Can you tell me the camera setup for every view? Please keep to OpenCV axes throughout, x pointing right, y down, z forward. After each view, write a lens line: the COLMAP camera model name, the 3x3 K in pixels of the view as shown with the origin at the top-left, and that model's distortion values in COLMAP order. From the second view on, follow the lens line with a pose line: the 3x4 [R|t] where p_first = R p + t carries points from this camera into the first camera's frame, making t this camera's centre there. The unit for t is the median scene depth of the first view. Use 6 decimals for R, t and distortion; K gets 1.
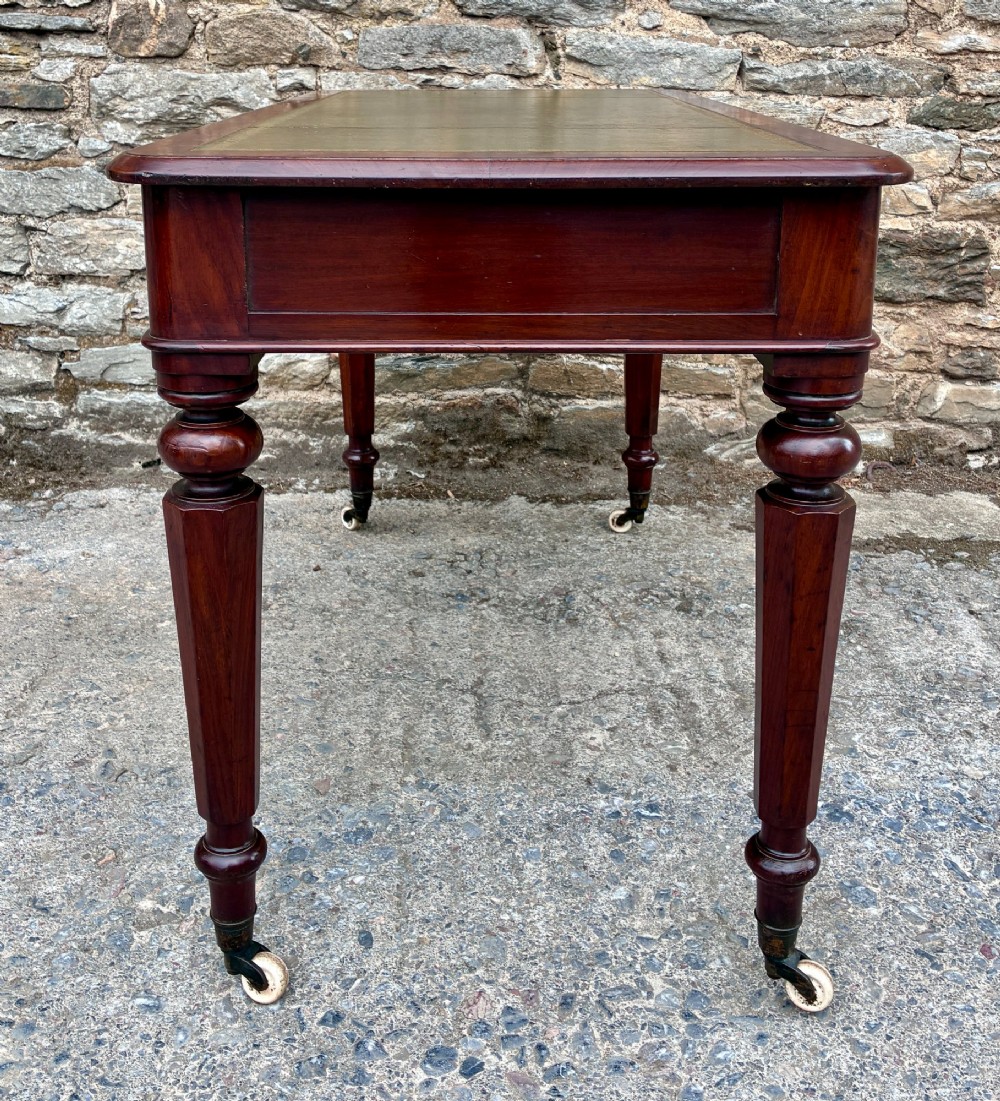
lens RADIAL K [[1296.3, 0, 489.7], [0, 1296.3, 369.1], [0, 0, 1]] dist [0.016448, 0.000000]
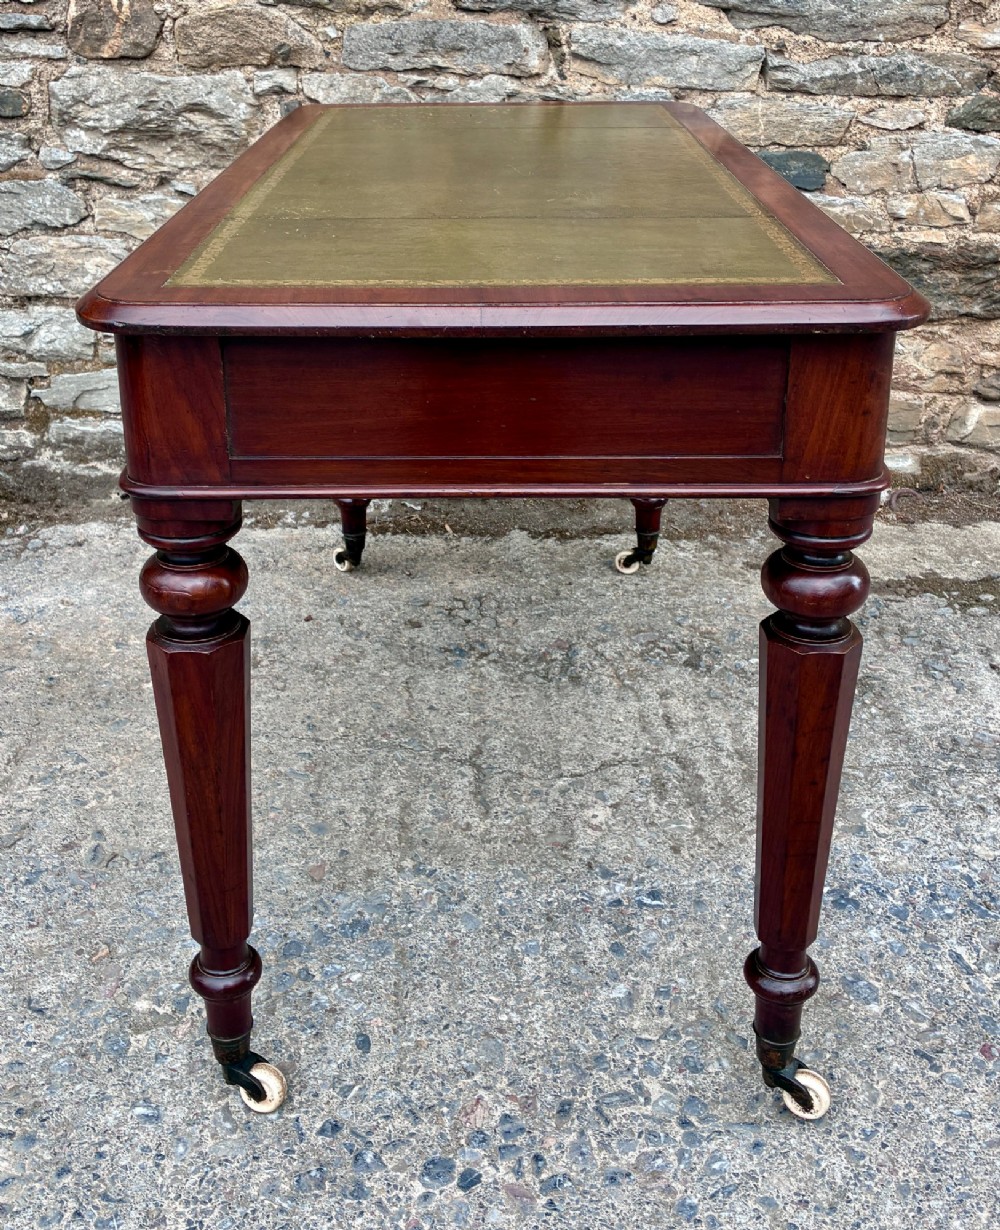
lens RADIAL K [[1406.0, 0, 490.4], [0, 1406.0, 467.8], [0, 0, 1]] dist [0.017500, 0.000000]
pose [[0.999987, -0.004141, -0.003040, 0.003818], [0.004454, 0.993772, 0.111348, -0.063673], [0.002560, -0.111360, 0.993777, -0.013039]]
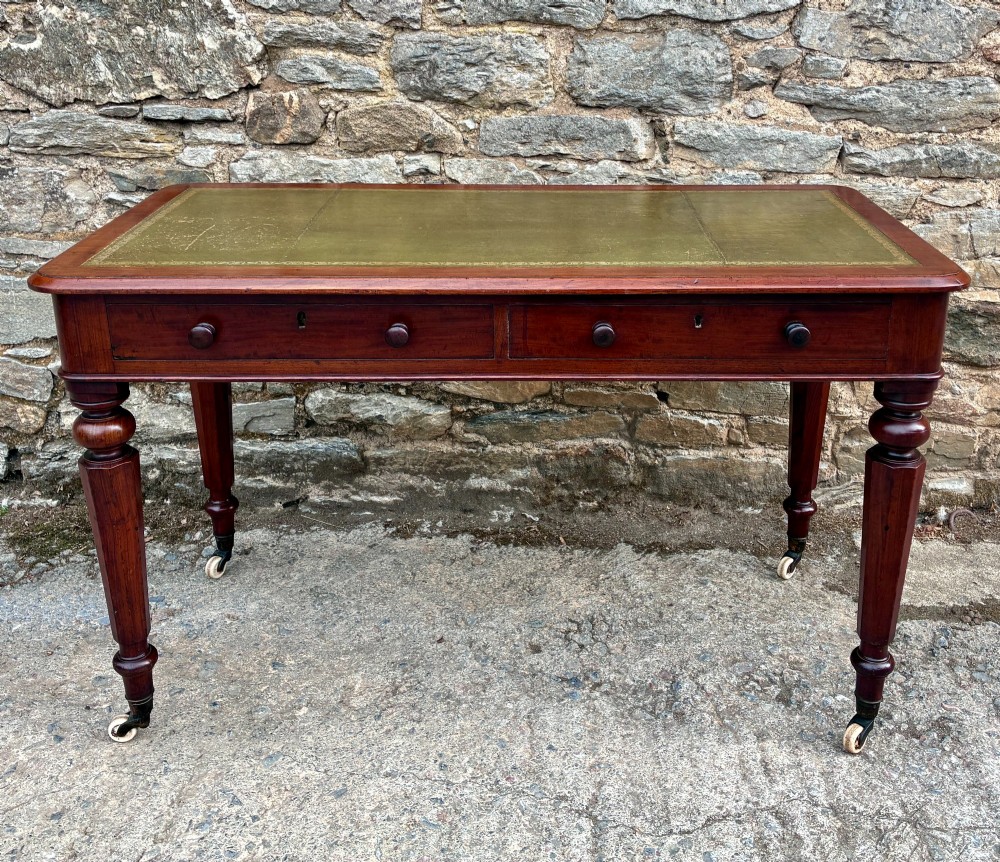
lens RADIAL K [[1103.2, 0, 546.1], [0, 1103.2, 315.3], [0, 0, 1]] dist [0.021970, 0.000000]
pose [[0.999370, 0.006859, -0.034816, -0.013777], [-0.004541, 0.997793, 0.066243, -0.160447], [0.035193, -0.066043, 0.997196, 0.088851]]
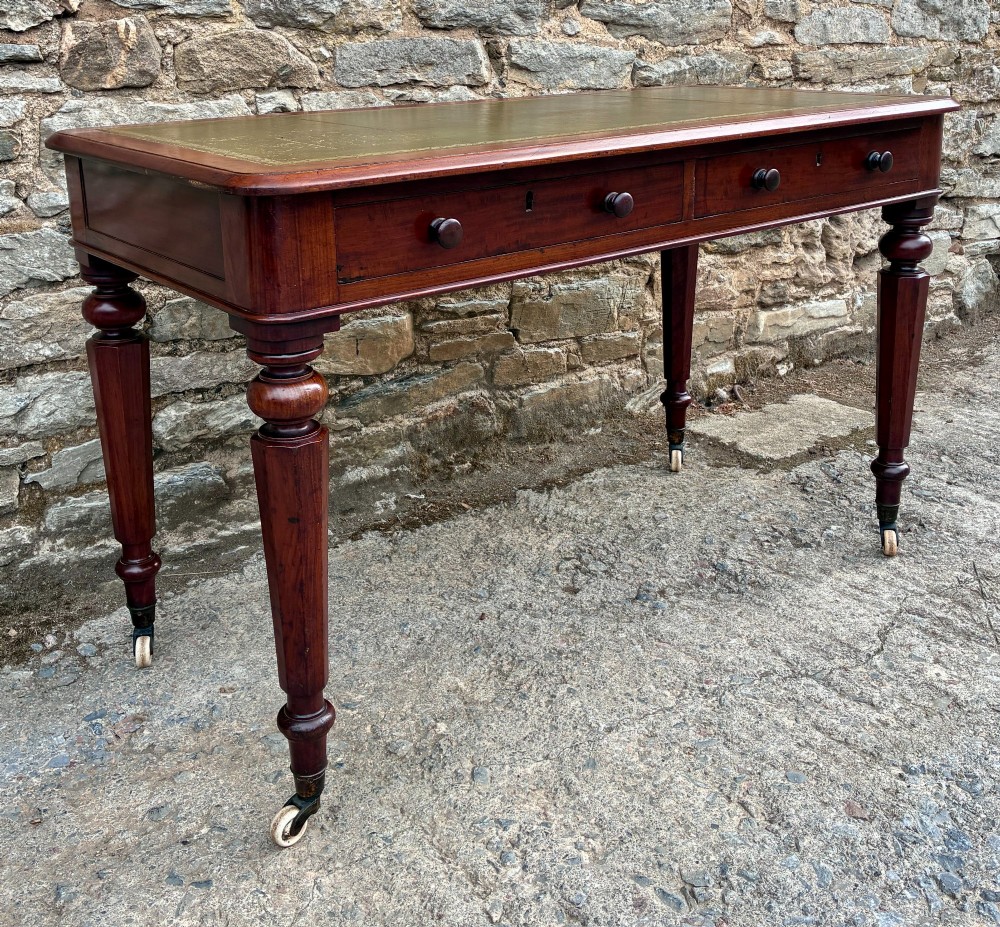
lens RADIAL K [[1147.9, 0, 507.7], [0, 1147.9, 310.1], [0, 0, 1]] dist [0.026566, 0.000000]
pose [[0.805386, -0.169232, 0.568079, -0.500857], [0.171620, 0.983904, 0.049795, -0.093973], [-0.567362, 0.057389, 0.821466, 0.257896]]
